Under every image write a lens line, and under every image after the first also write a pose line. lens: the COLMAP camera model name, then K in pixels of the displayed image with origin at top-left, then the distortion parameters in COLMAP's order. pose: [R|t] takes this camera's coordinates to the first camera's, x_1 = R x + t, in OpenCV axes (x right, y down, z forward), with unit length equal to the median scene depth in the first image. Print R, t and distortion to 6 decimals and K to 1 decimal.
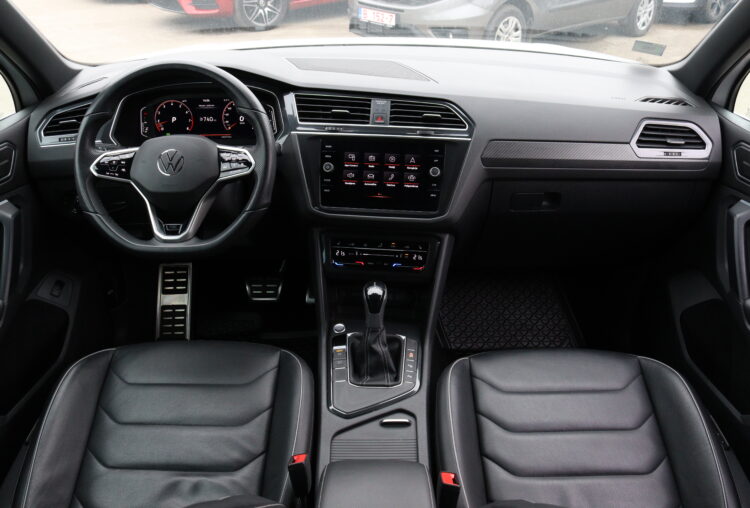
lens RADIAL K [[625.0, 0, 375.3], [0, 625.0, 253.2], [0, 0, 1]] dist [-0.130307, 0.063770]
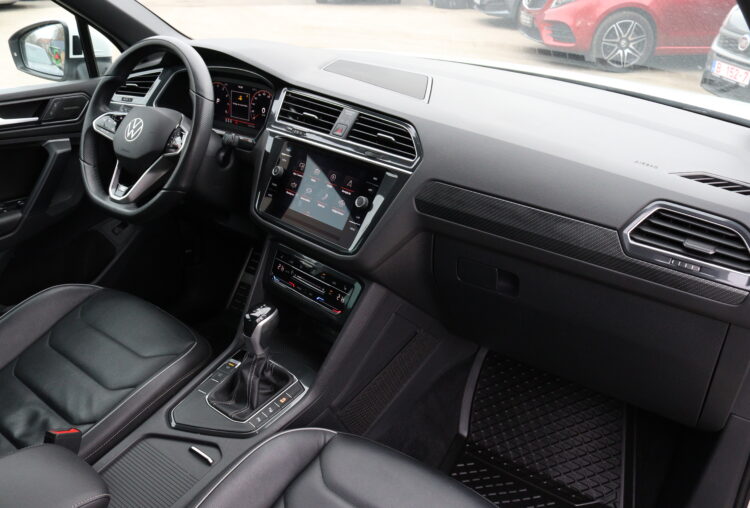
lens RADIAL K [[625.0, 0, 369.5], [0, 625.0, 254.0], [0, 0, 1]] dist [-0.130307, 0.063770]
pose [[0.794703, 0.279975, -0.538573, 0.553022], [-0.308397, 0.950457, 0.039028, -0.098092], [0.522817, 0.135079, 0.841674, 0.311700]]
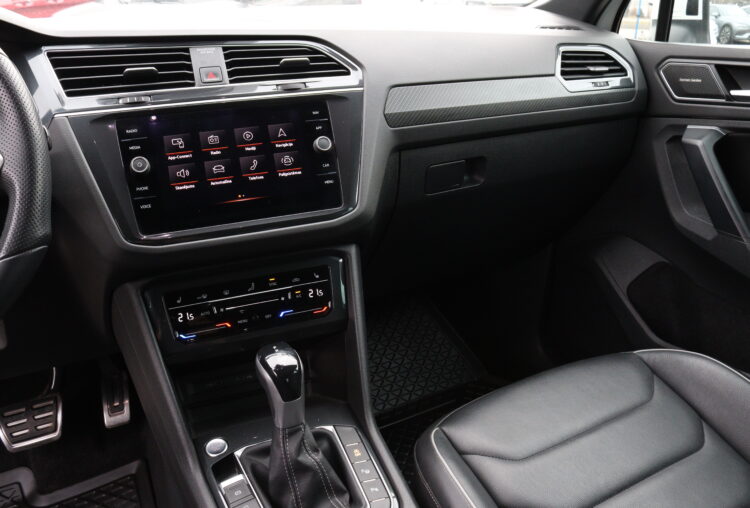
lens RADIAL K [[625.0, 0, 377.0], [0, 625.0, 248.1], [0, 0, 1]] dist [-0.130307, 0.063770]
pose [[0.887076, -0.195449, 0.418205, -0.128920], [0.248537, 0.965645, -0.075888, 0.026478], [-0.389005, 0.171258, 0.905177, 0.432775]]
